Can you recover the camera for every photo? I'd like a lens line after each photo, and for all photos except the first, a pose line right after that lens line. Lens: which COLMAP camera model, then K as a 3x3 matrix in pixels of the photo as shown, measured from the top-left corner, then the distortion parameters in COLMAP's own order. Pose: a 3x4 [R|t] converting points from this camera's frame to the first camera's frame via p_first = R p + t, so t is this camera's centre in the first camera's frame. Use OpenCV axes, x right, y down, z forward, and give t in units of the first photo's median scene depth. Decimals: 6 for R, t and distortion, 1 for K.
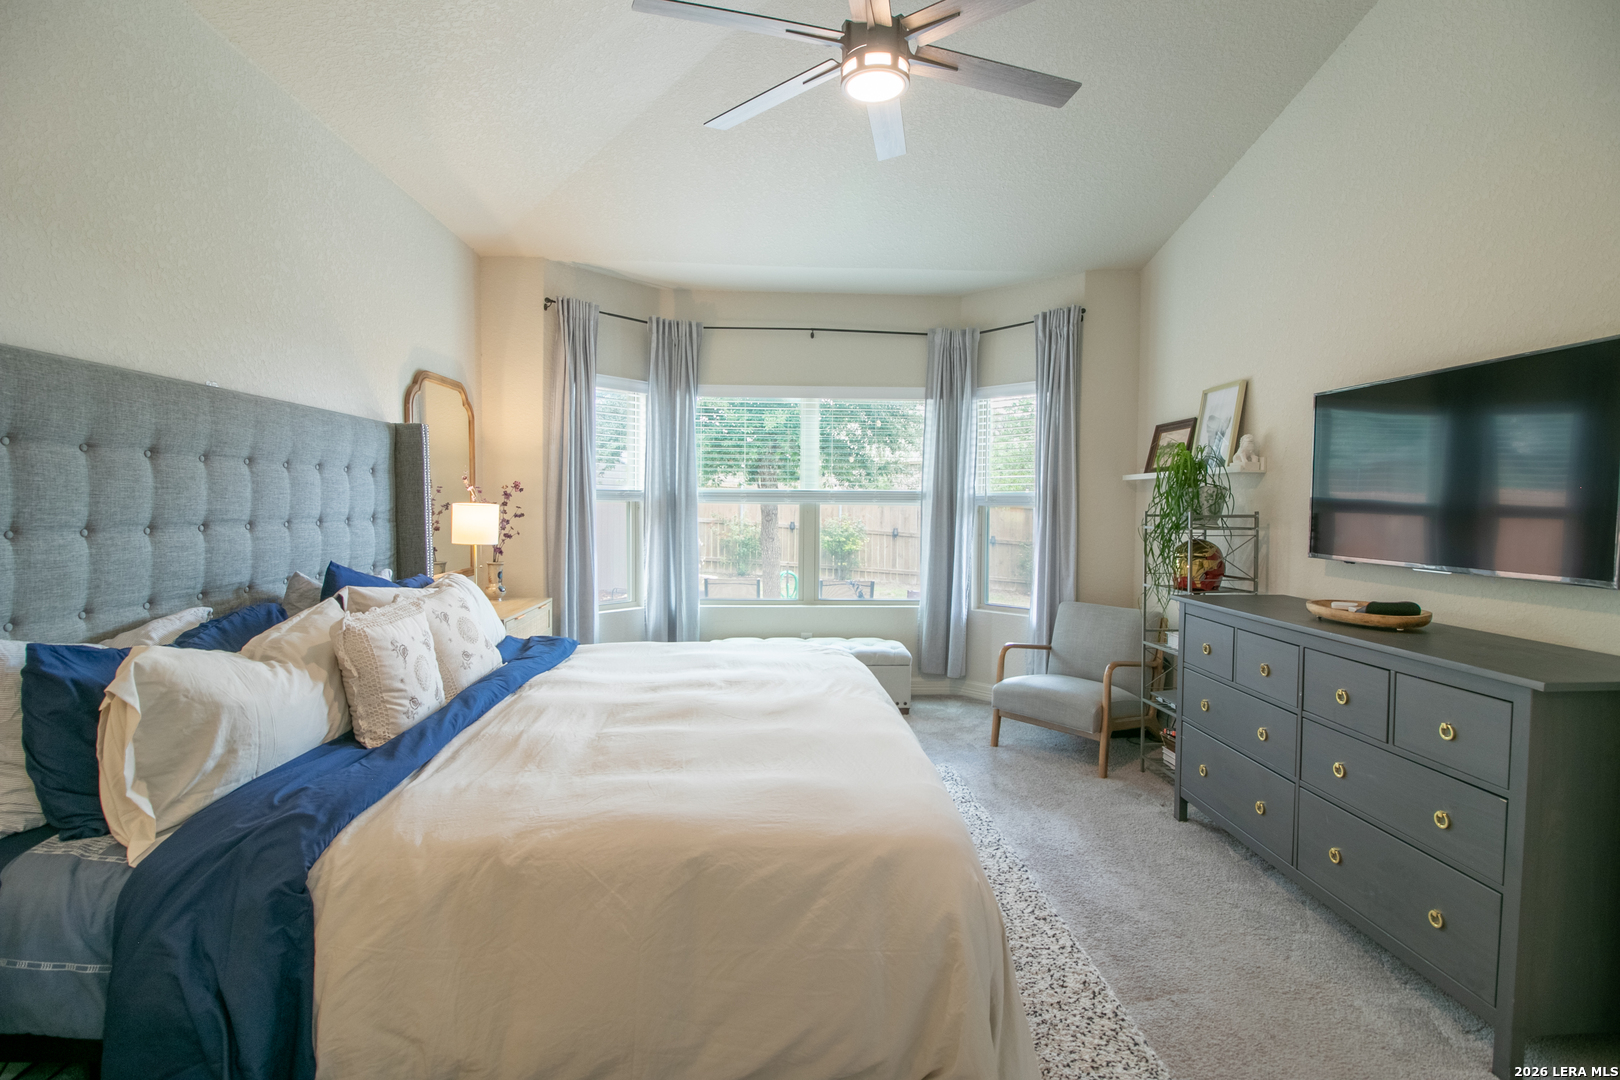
lens RADIAL K [[749.7, 0, 805.8], [0, 749.7, 537.4], [0, 0, 1]] dist [-0.003438, -0.010449]
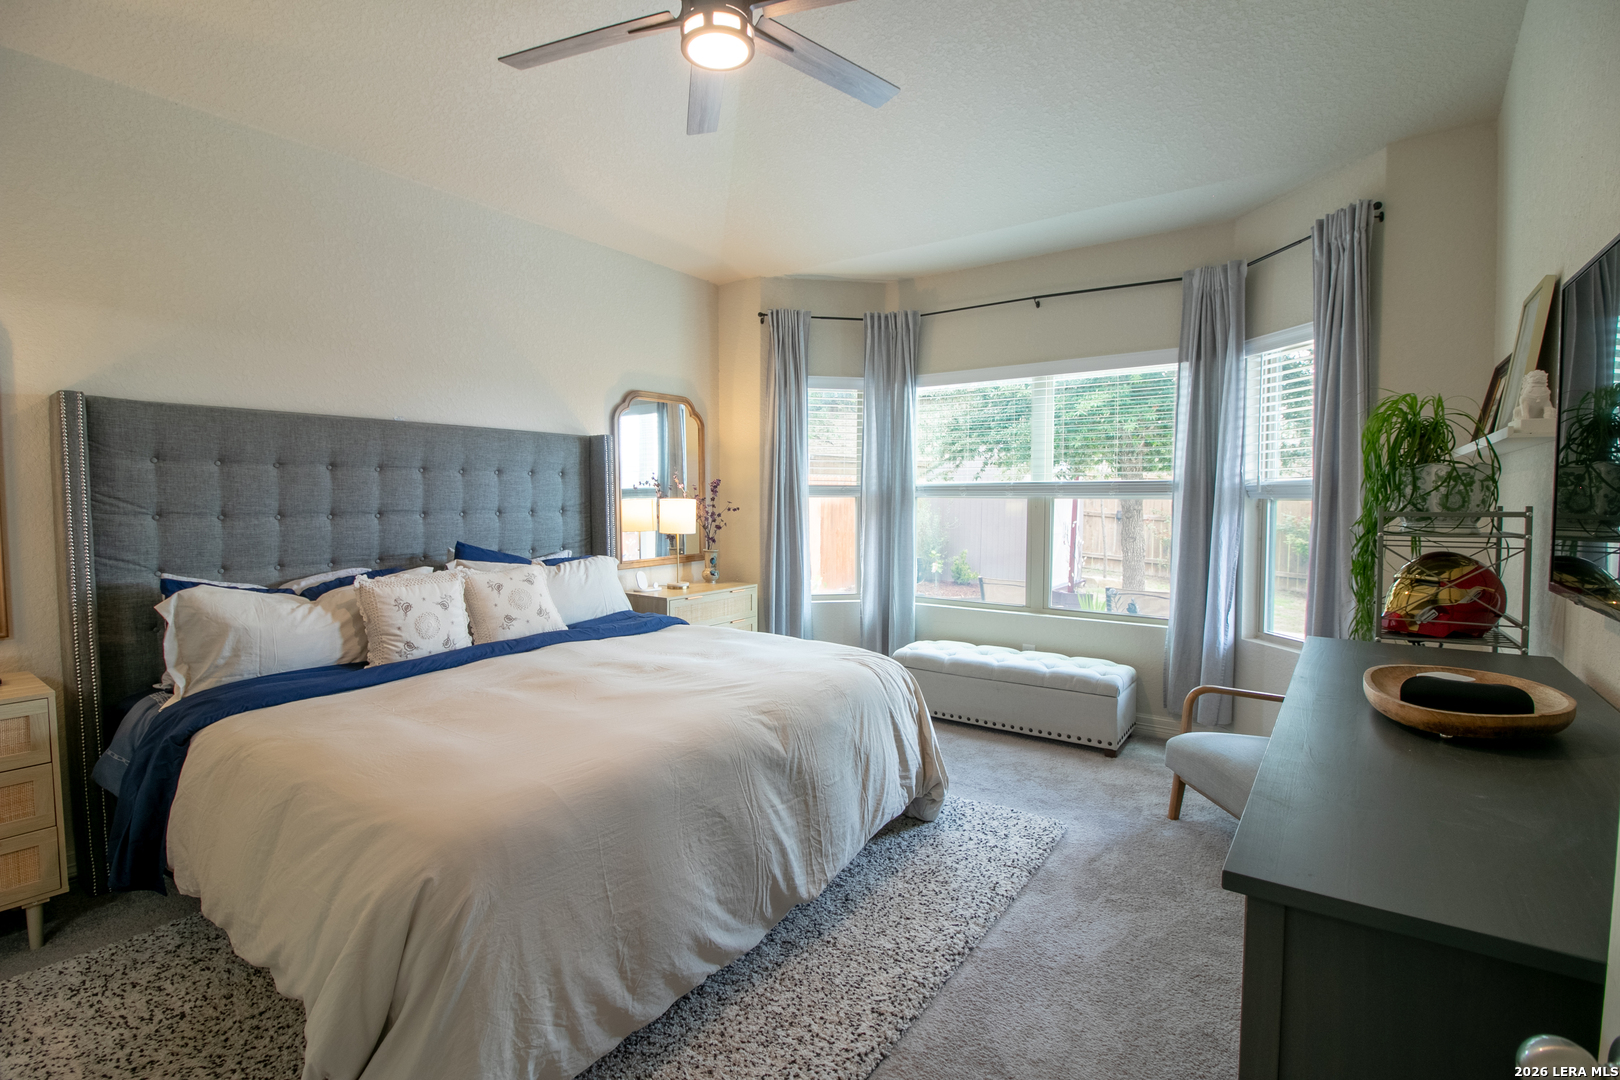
lens RADIAL K [[749.7, 0, 806.9], [0, 749.7, 537.6], [0, 0, 1]] dist [-0.003438, -0.010449]
pose [[0.786778, 0.026615, -0.616662, 0.439217], [-0.023273, 0.999639, 0.013451, -0.004870], [0.616797, 0.003769, 0.787113, 0.191193]]
